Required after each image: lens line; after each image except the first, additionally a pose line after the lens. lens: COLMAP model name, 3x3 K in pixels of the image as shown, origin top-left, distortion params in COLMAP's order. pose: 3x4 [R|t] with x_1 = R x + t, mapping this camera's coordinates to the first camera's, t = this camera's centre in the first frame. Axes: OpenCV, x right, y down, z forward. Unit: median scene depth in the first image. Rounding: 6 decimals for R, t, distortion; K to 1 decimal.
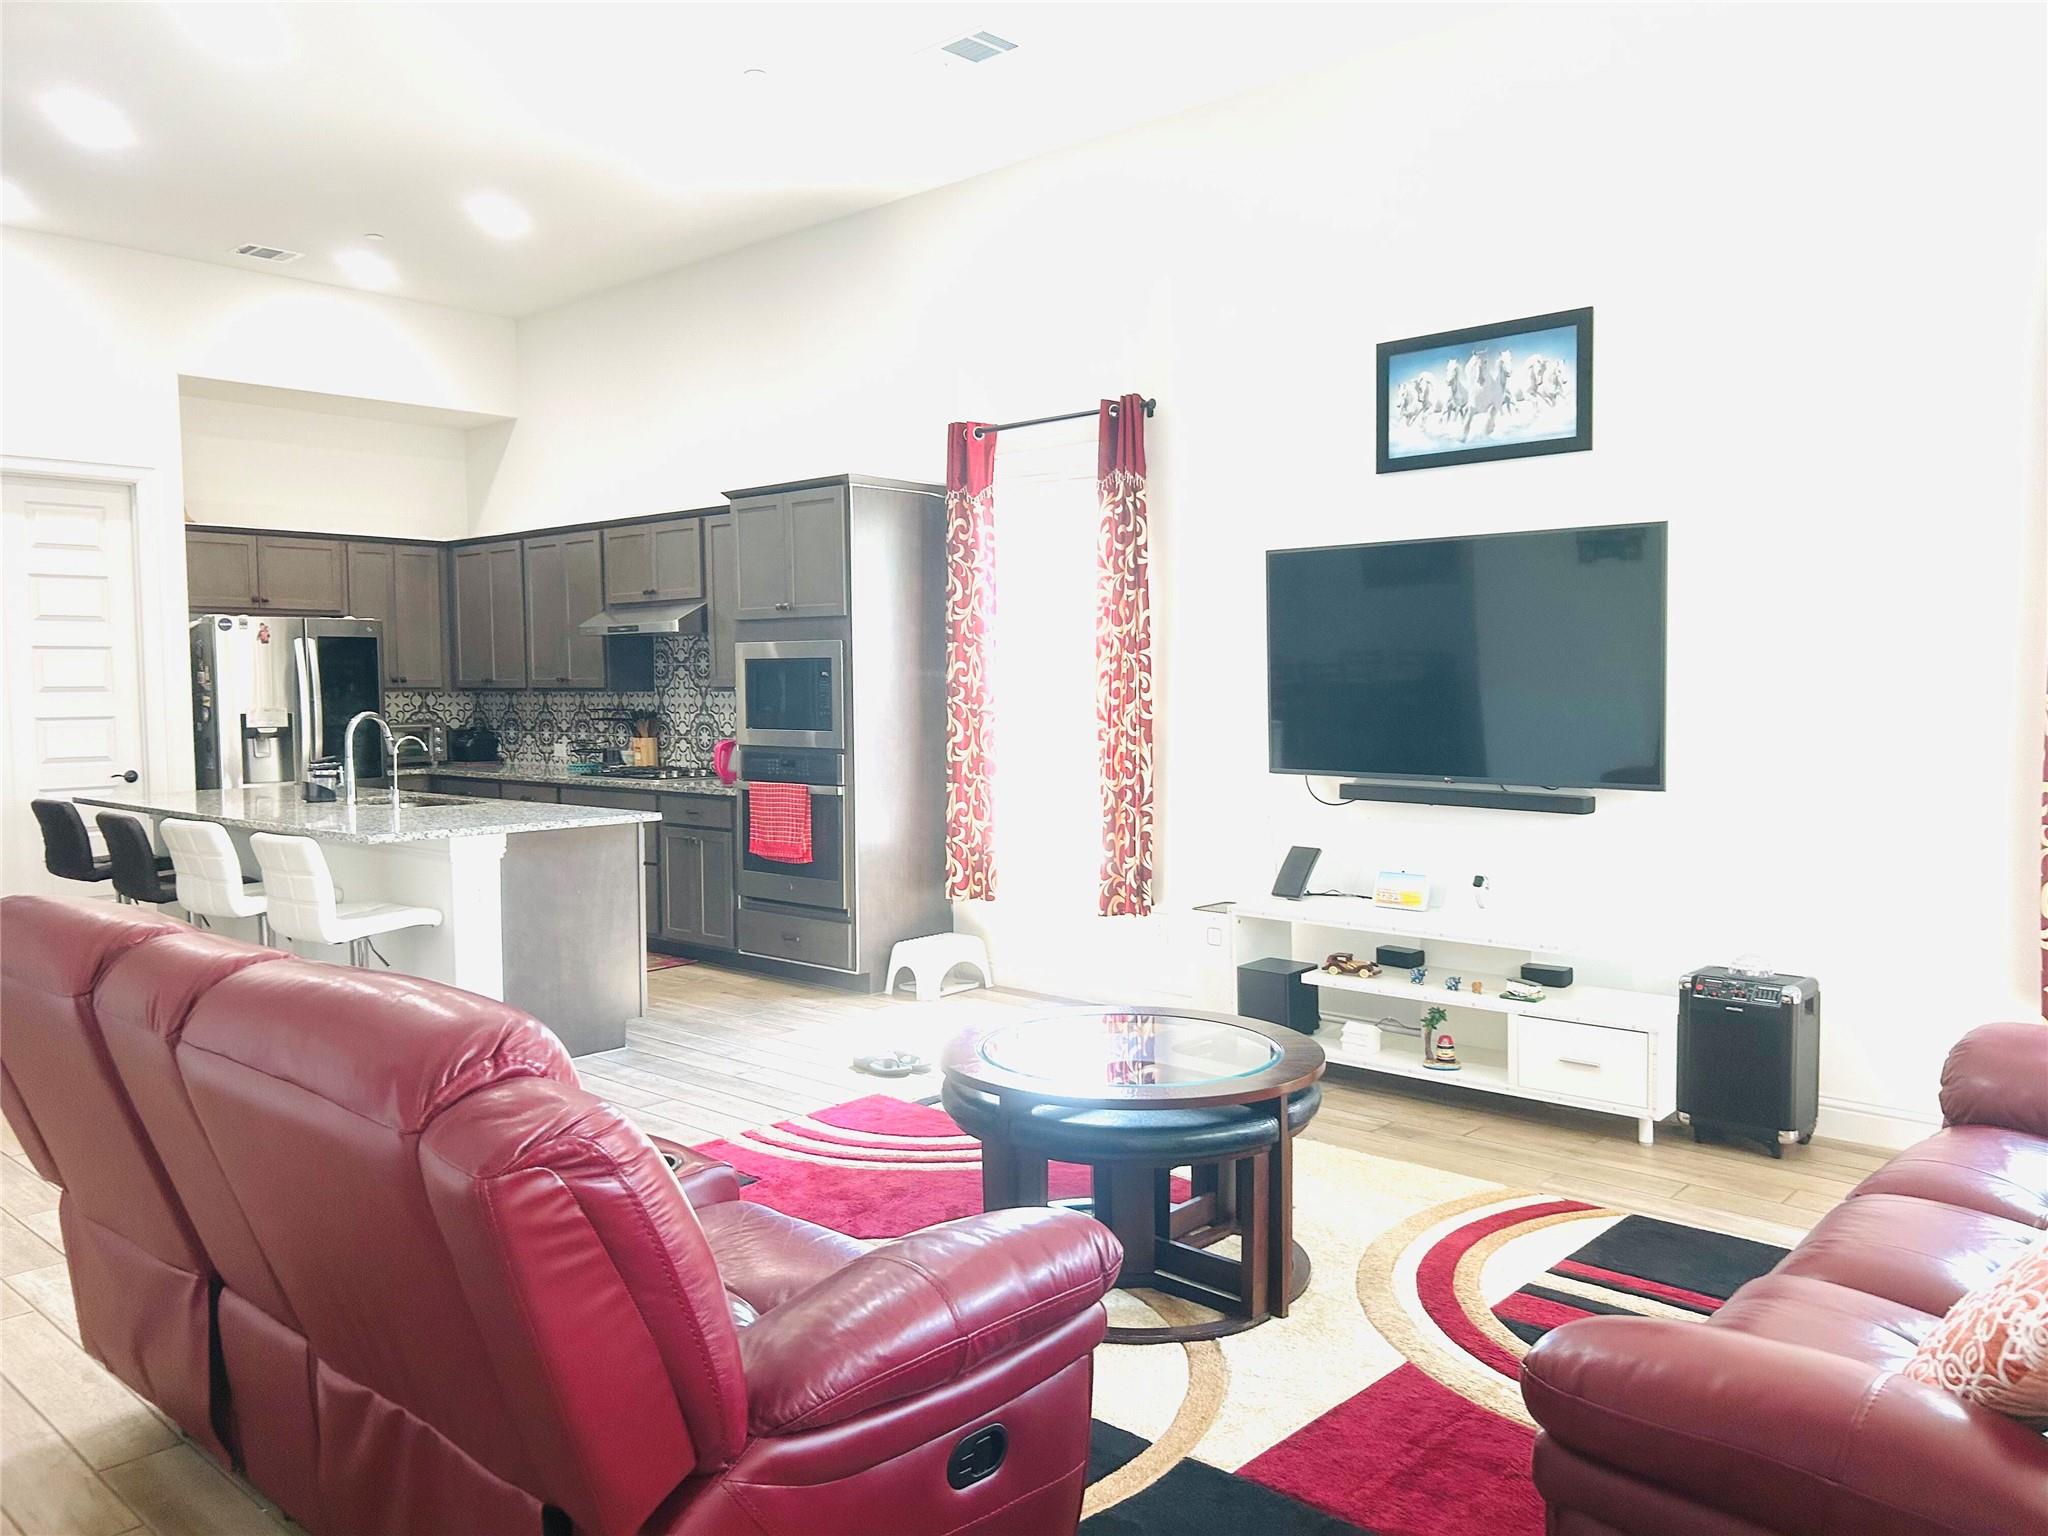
lens RADIAL K [[1541.9, 0, 1007.5], [0, 1541.9, 768.1], [0, 0, 1]] dist [0.062962, -0.068602]
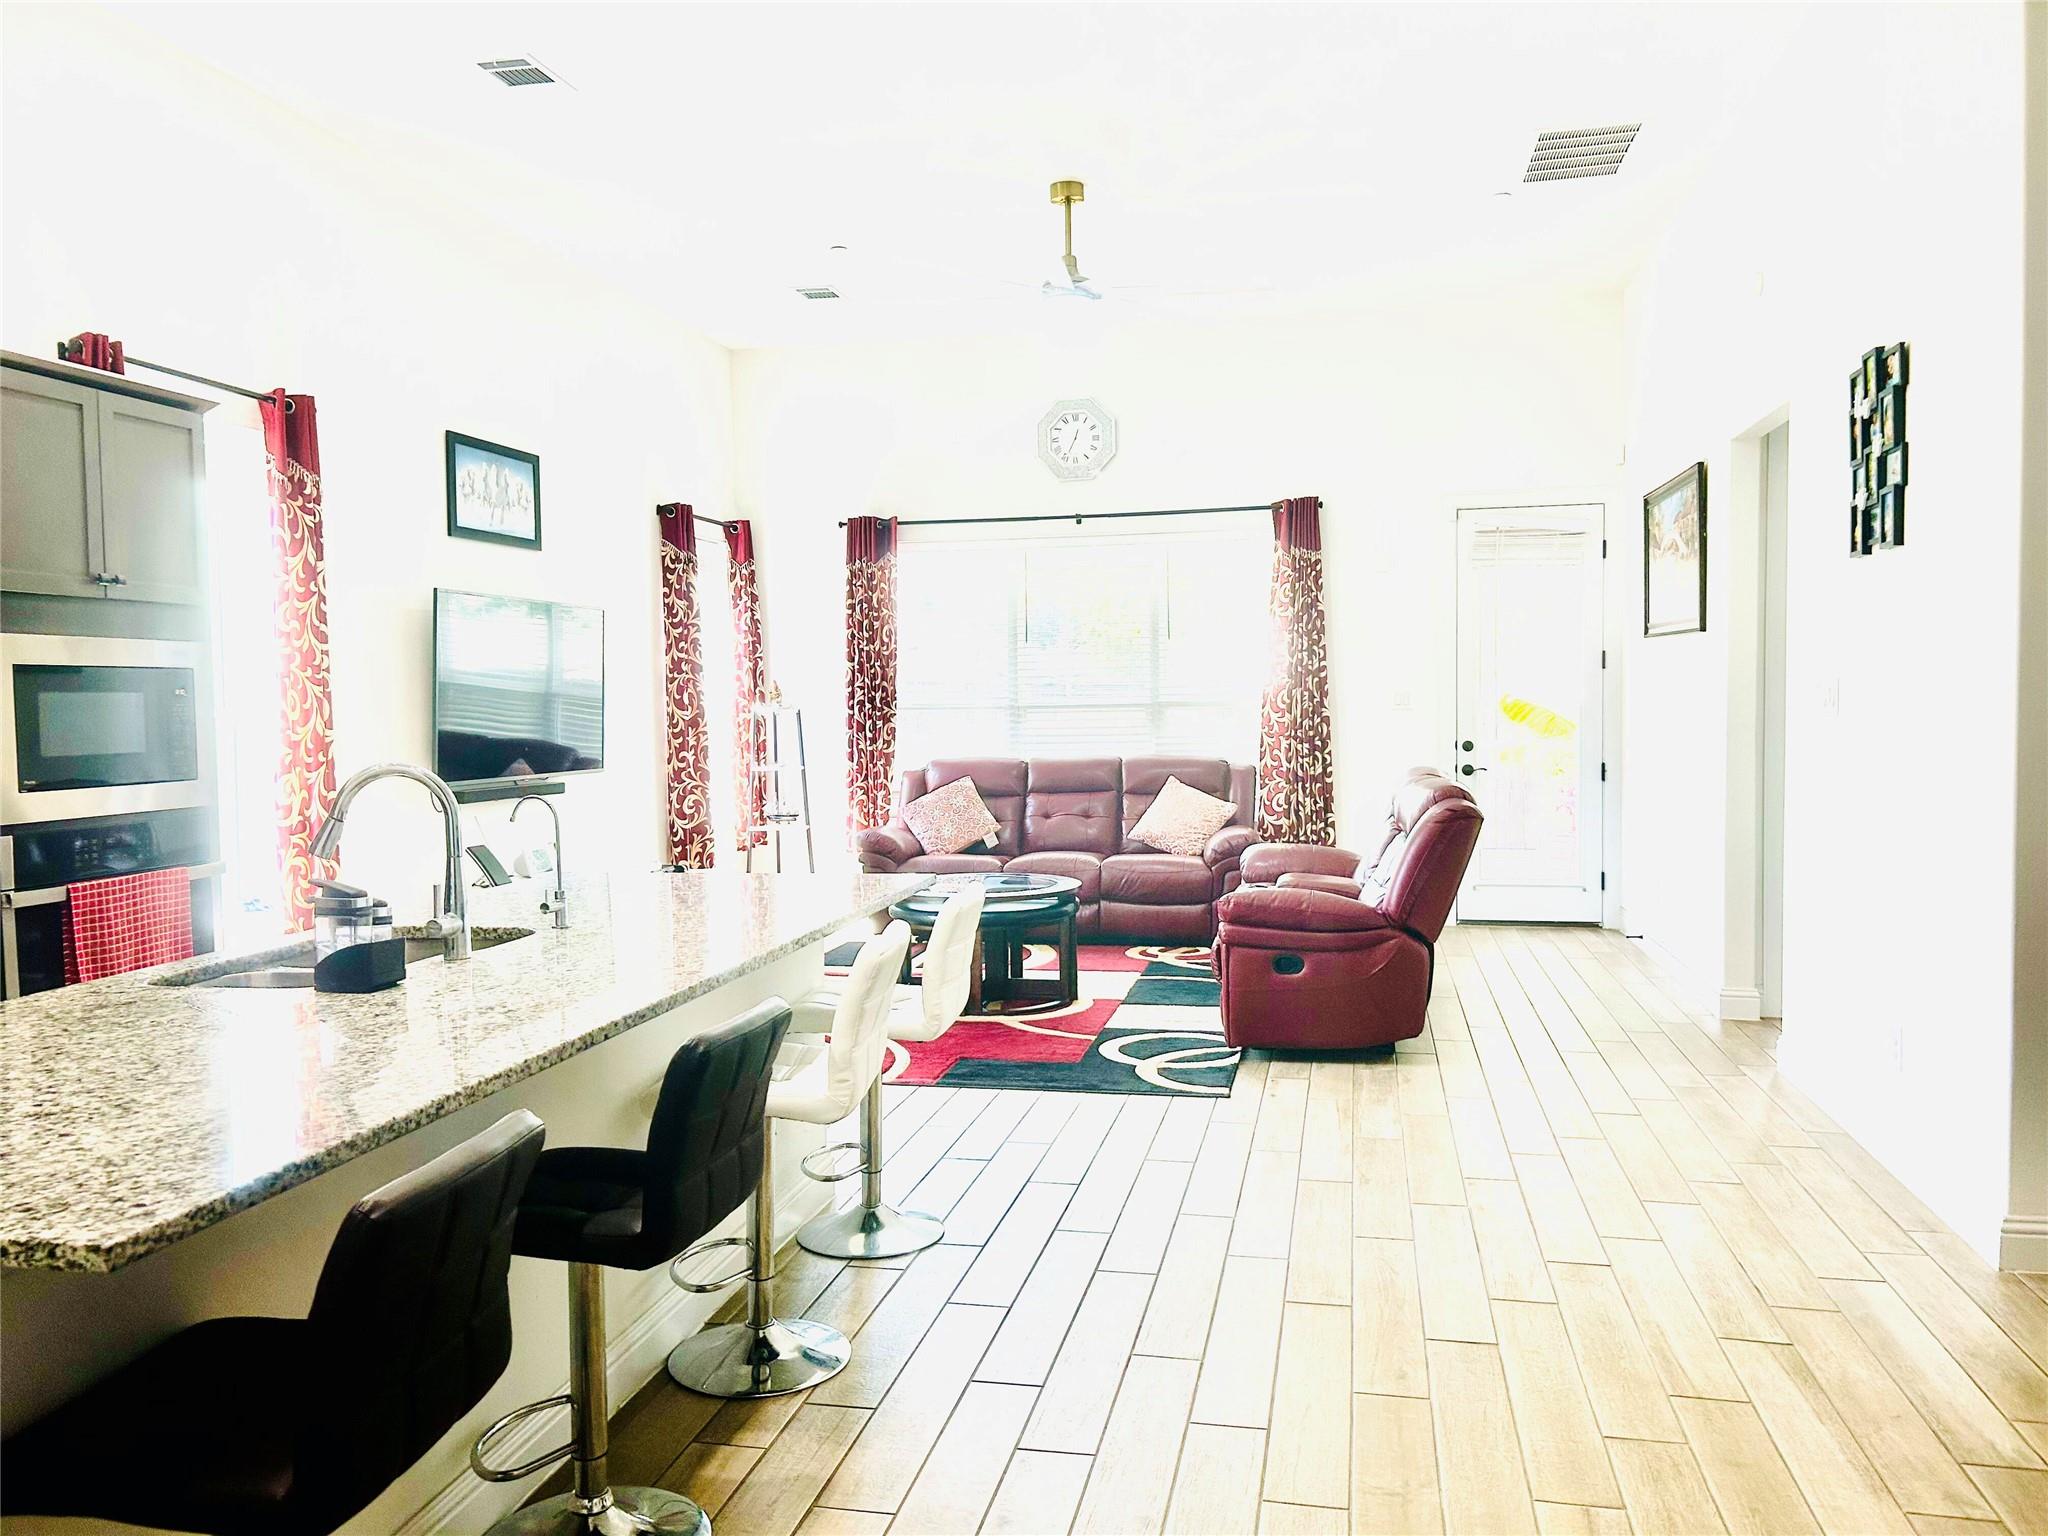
lens RADIAL K [[1541.9, 0, 1022.7], [0, 1541.9, 770.3], [0, 0, 1]] dist [0.062962, -0.068602]
pose [[-0.508508, -0.026495, 0.860650, -0.857607], [0.068780, 0.995083, 0.071272, -0.051039], [-0.858306, 0.095438, -0.504185, 1.021693]]
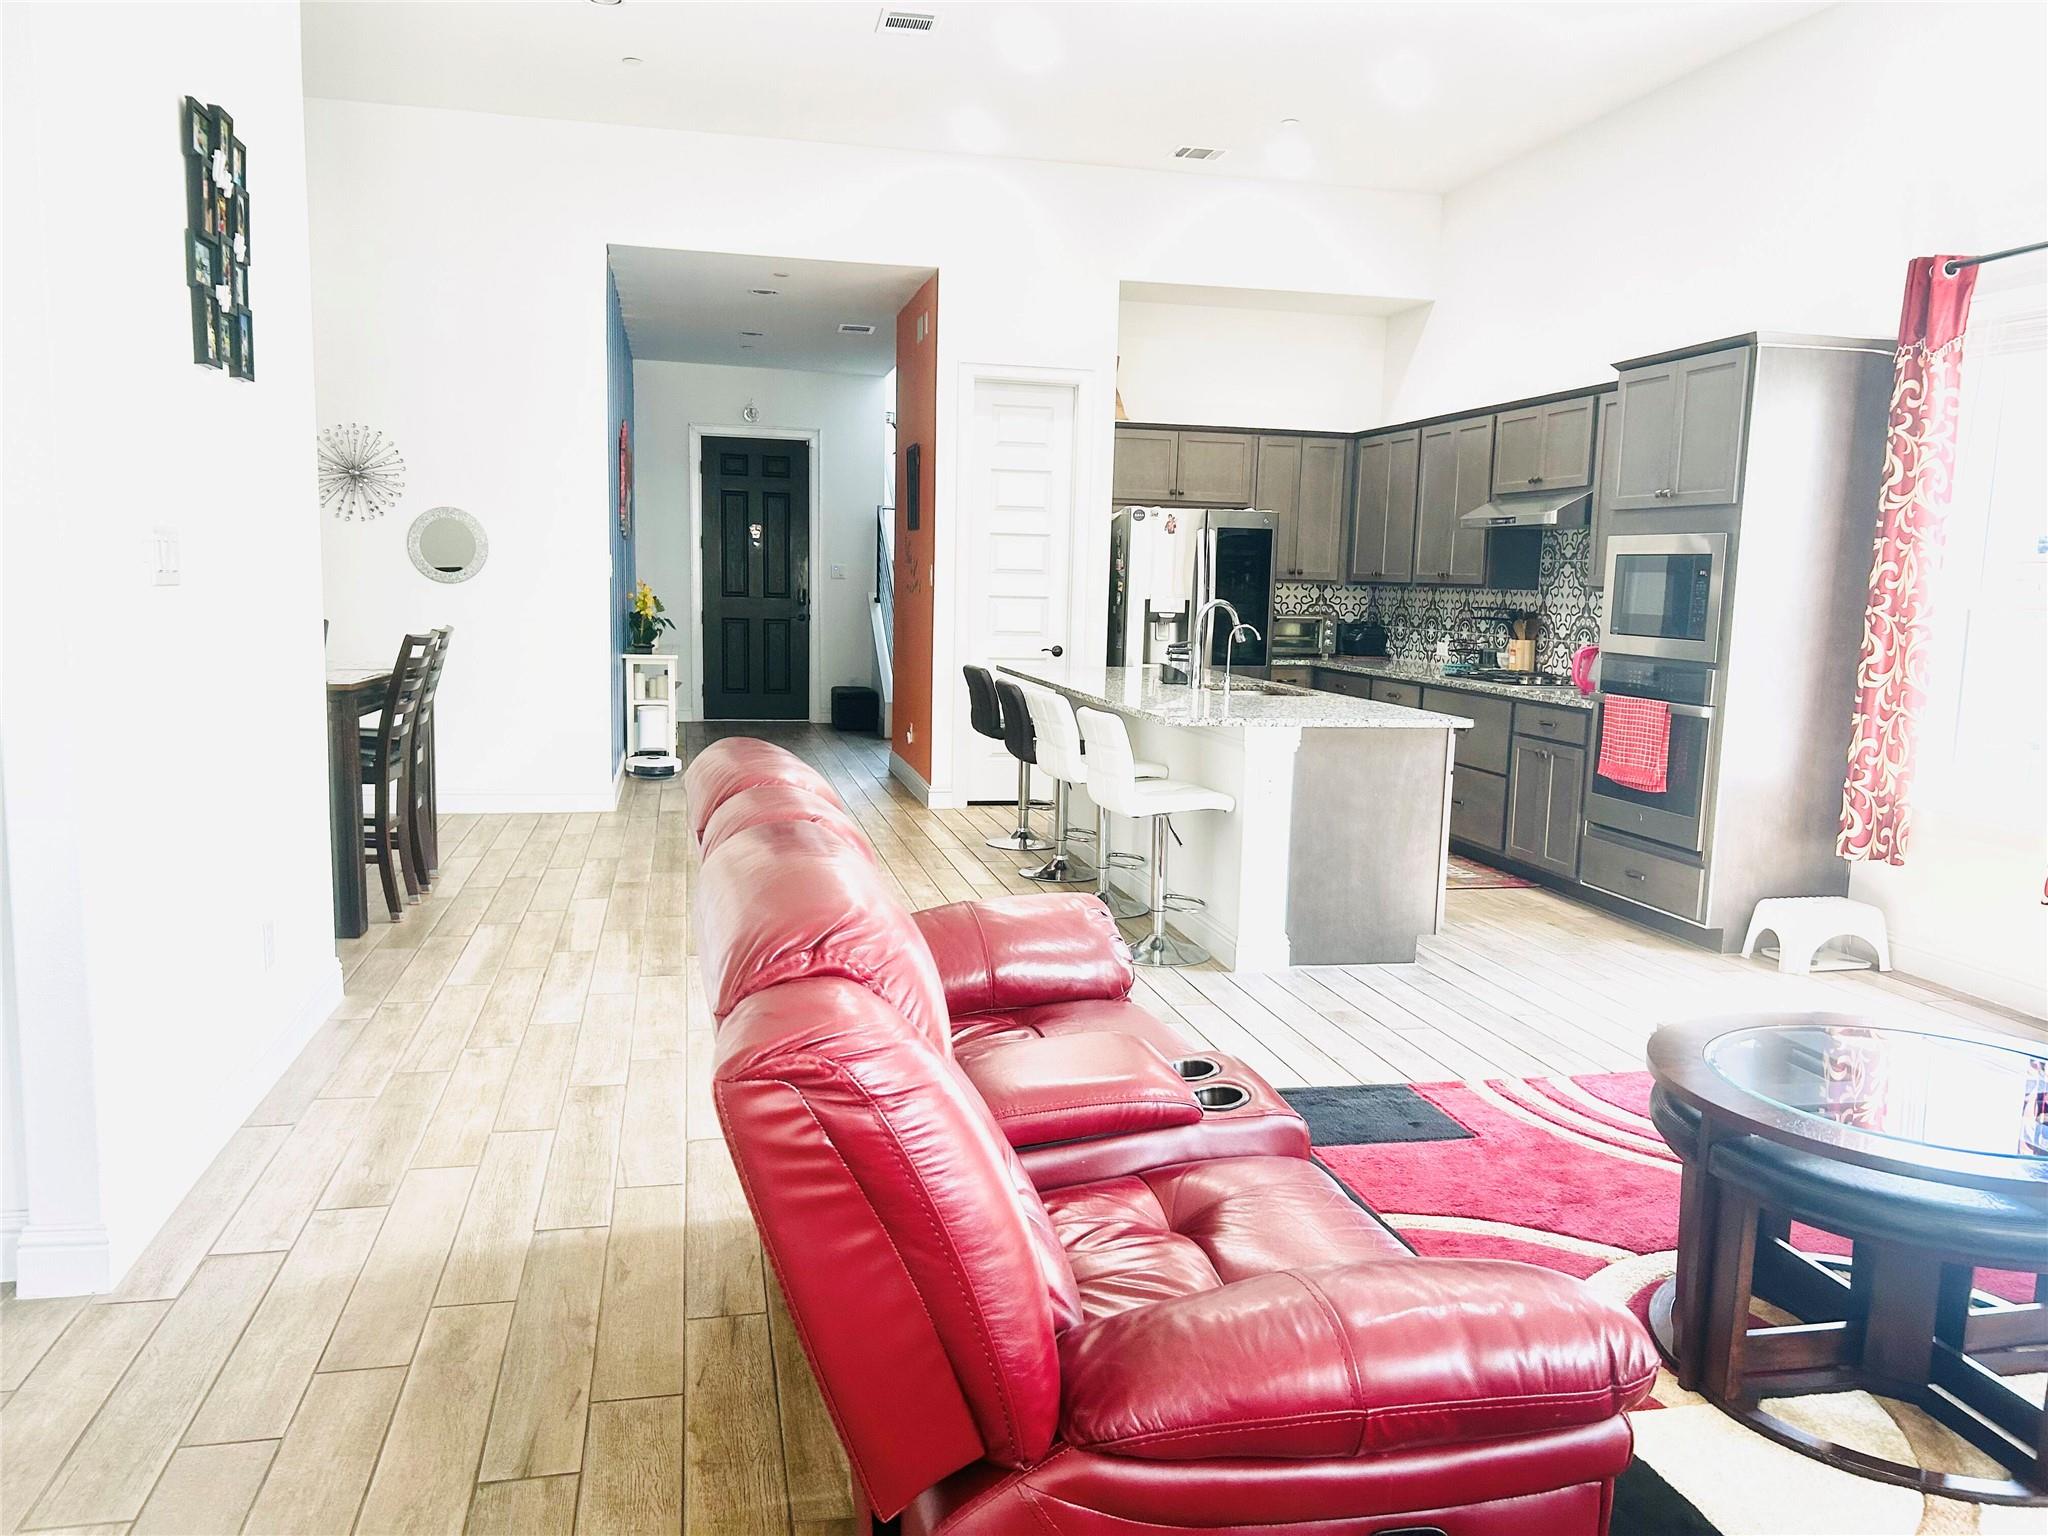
lens RADIAL K [[1541.9, 0, 1038.4], [0, 1541.9, 778.7], [0, 0, 1]] dist [0.062962, -0.068602]
pose [[0.824042, 0.104558, -0.556797, 0.068137], [-0.065928, 0.993842, 0.089057, -0.001036], [0.562680, -0.036678, 0.825861, 0.081306]]
